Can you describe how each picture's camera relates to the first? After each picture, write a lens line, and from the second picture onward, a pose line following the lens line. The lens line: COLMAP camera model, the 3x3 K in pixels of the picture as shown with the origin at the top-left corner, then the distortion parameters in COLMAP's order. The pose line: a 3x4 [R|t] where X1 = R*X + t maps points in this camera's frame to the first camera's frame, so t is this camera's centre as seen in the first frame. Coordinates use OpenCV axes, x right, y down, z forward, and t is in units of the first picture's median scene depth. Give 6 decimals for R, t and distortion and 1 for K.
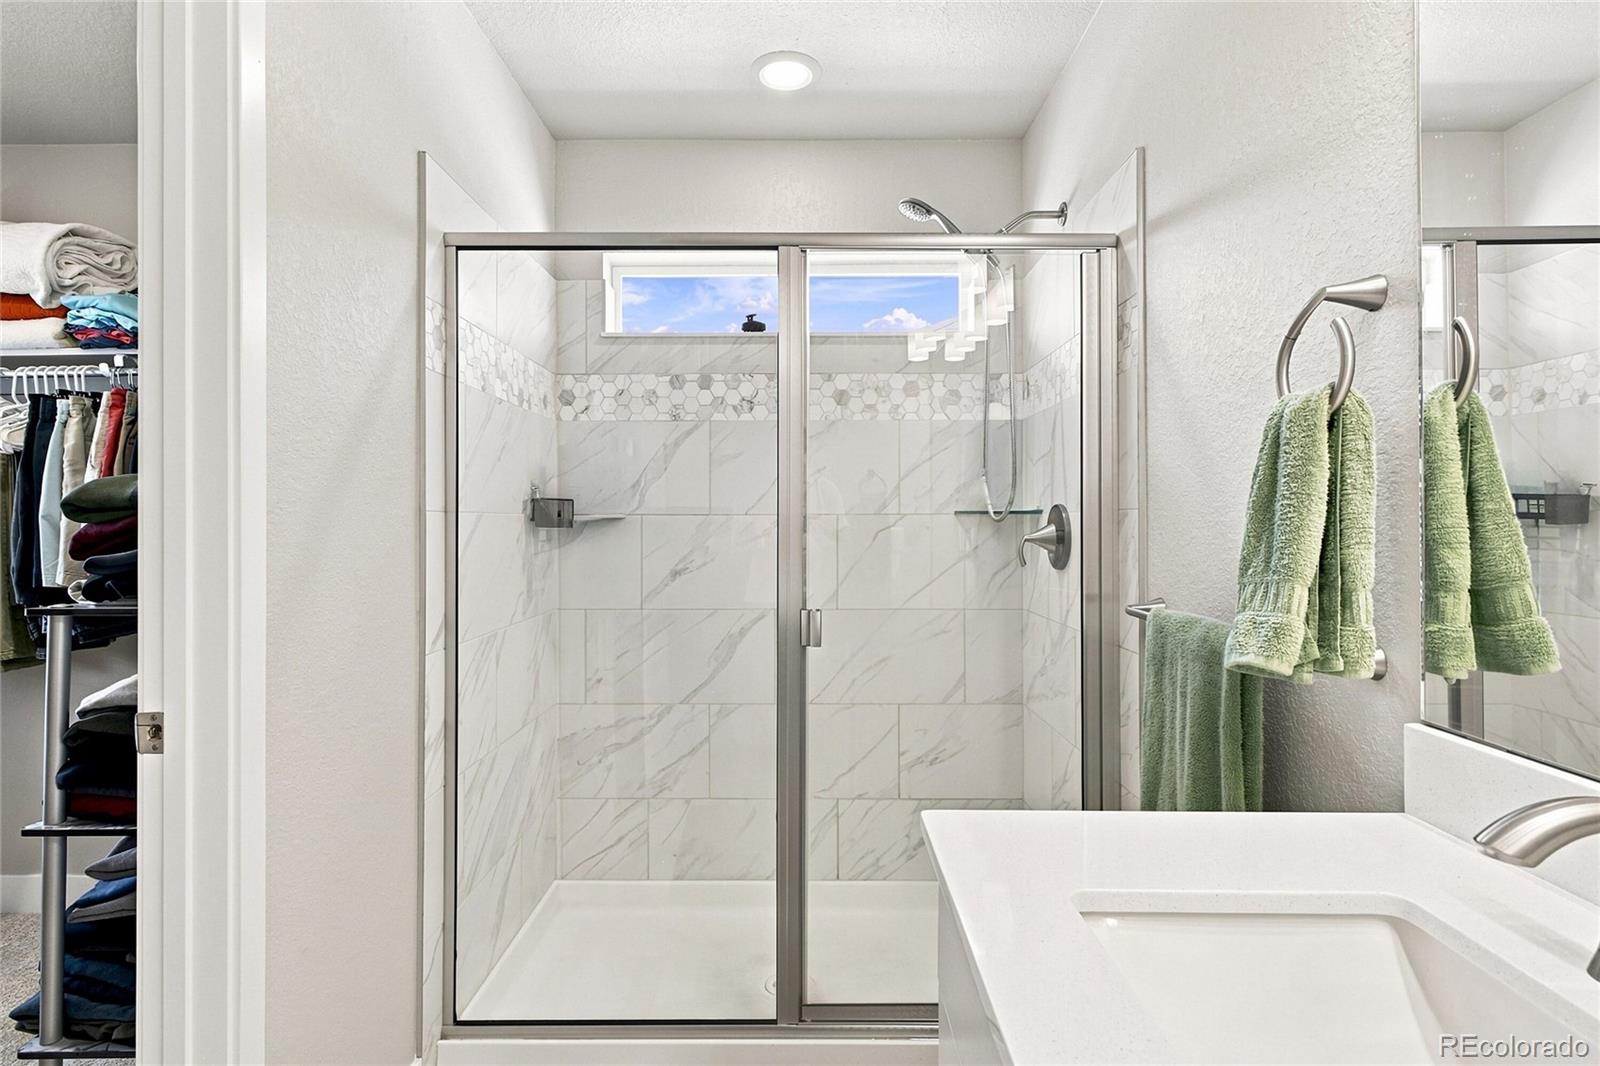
lens RADIAL K [[820.1, 0, 802.9], [0, 820.1, 515.8], [0, 0, 1]] dist [0.004003, -0.000417]
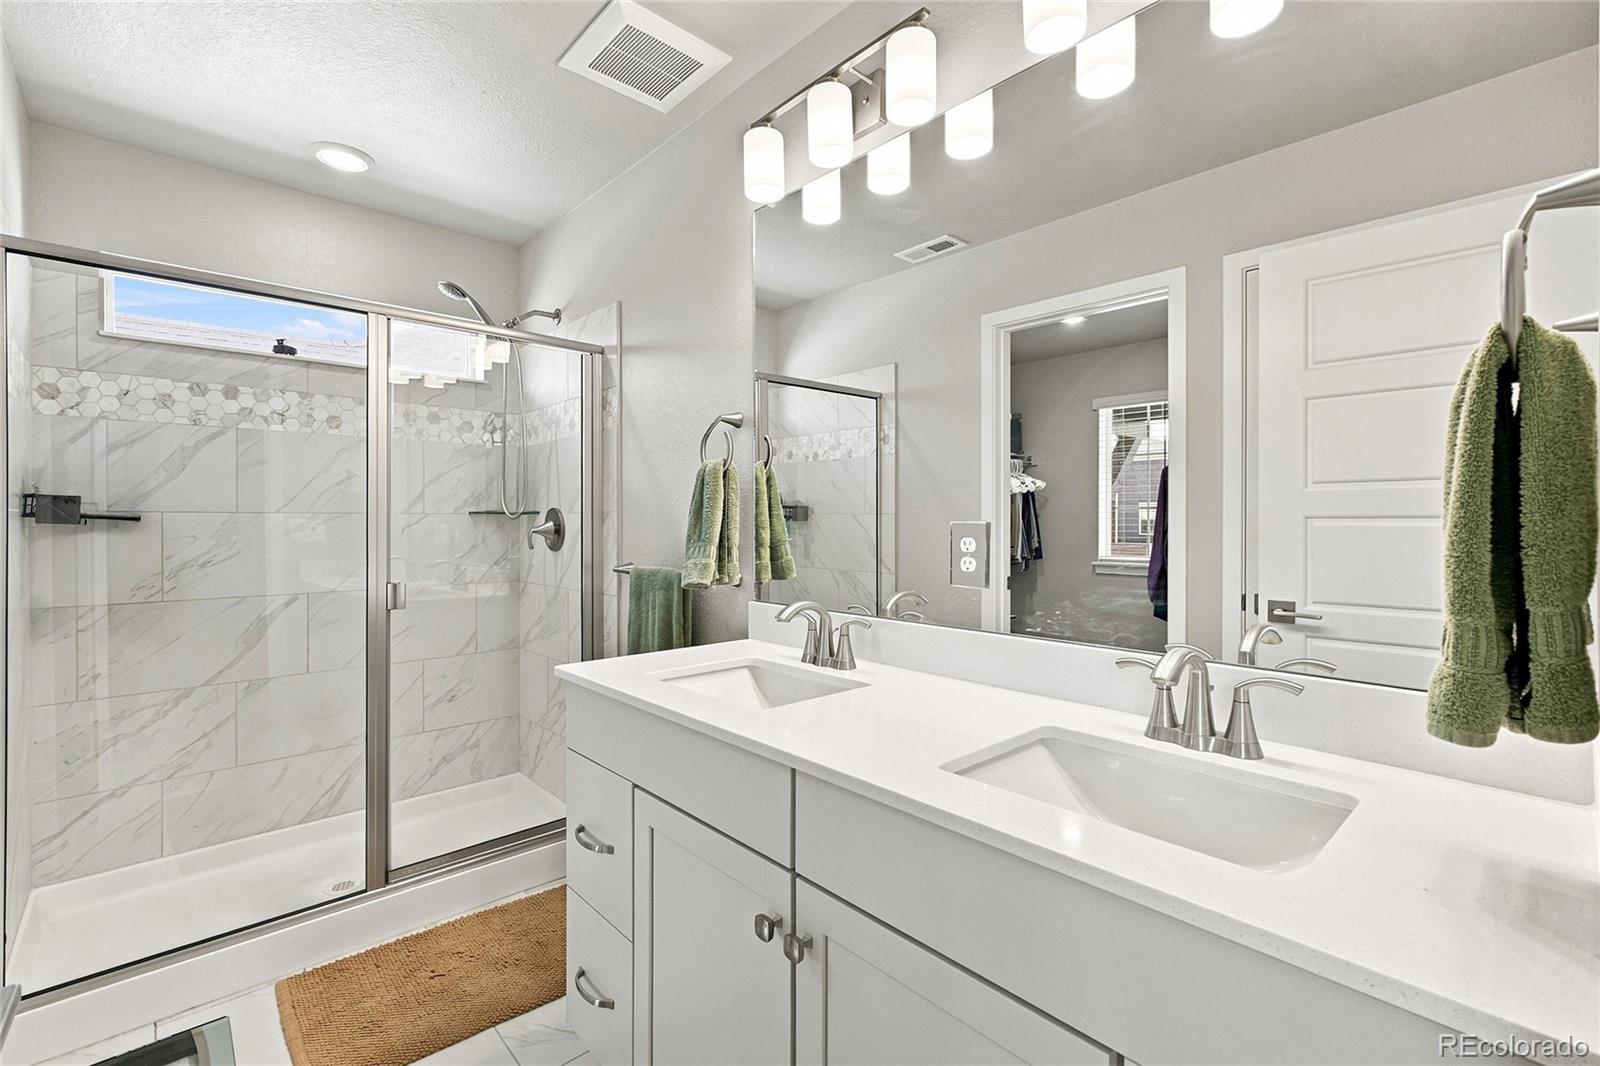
lens RADIAL K [[702.3, 0, 794.1], [0, 702.3, 529.5], [0, 0, 1]] dist [0.000306, -0.000287]
pose [[0.740188, -0.006083, 0.672372, -0.279232], [-0.006176, 0.999855, 0.015846, 0.002699], [-0.672371, -0.015882, 0.740044, -0.308999]]
